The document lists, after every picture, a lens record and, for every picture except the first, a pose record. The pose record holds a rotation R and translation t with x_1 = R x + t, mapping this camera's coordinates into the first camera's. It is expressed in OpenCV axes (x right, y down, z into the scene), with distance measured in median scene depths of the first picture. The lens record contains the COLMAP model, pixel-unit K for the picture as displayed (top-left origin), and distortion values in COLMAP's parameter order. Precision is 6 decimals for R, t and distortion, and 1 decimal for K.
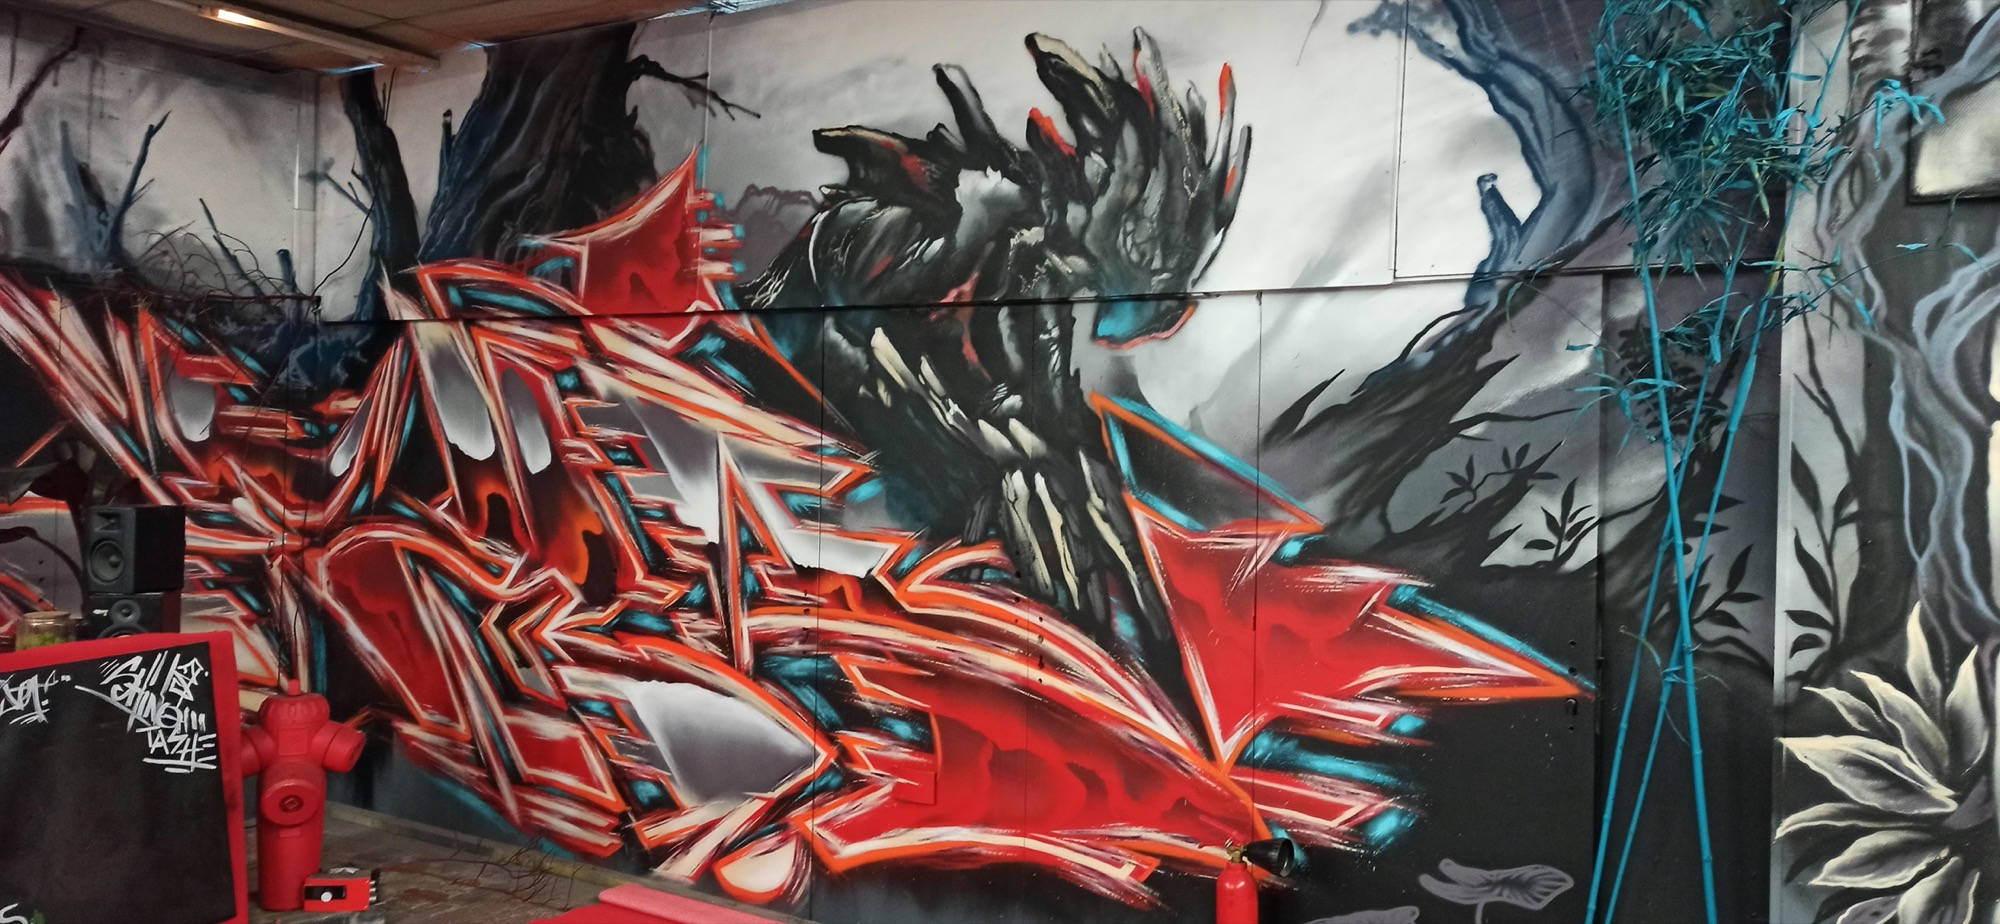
lens RADIAL K [[1496.4, 0, 958.4], [0, 1496.4, 453.4], [0, 0, 1]] dist [0.102630, -0.077559]
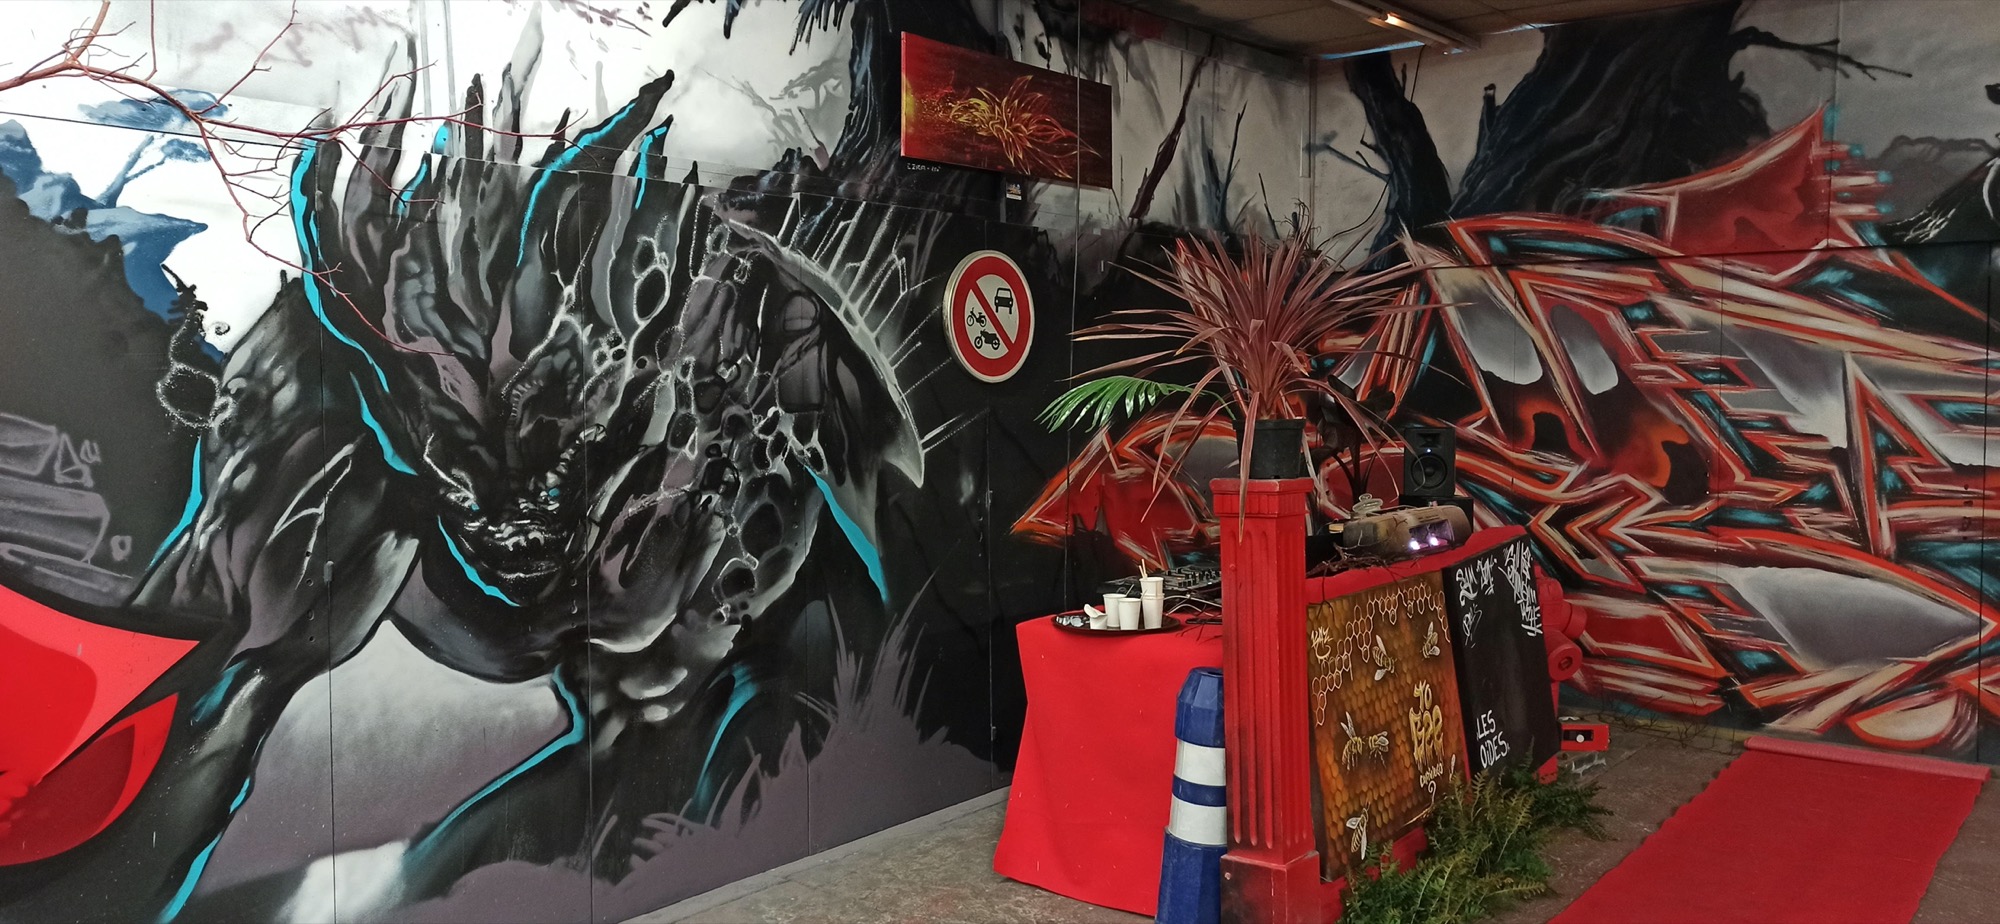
lens RADIAL K [[1496.4, 0, 958.4], [0, 1496.4, 453.4], [0, 0, 1]] dist [0.102630, -0.077559]
pose [[0.996845, -0.027766, -0.074356, -0.723414], [0.031590, 0.998212, 0.050748, -0.016971], [0.072814, -0.052937, 0.995940, -0.224849]]
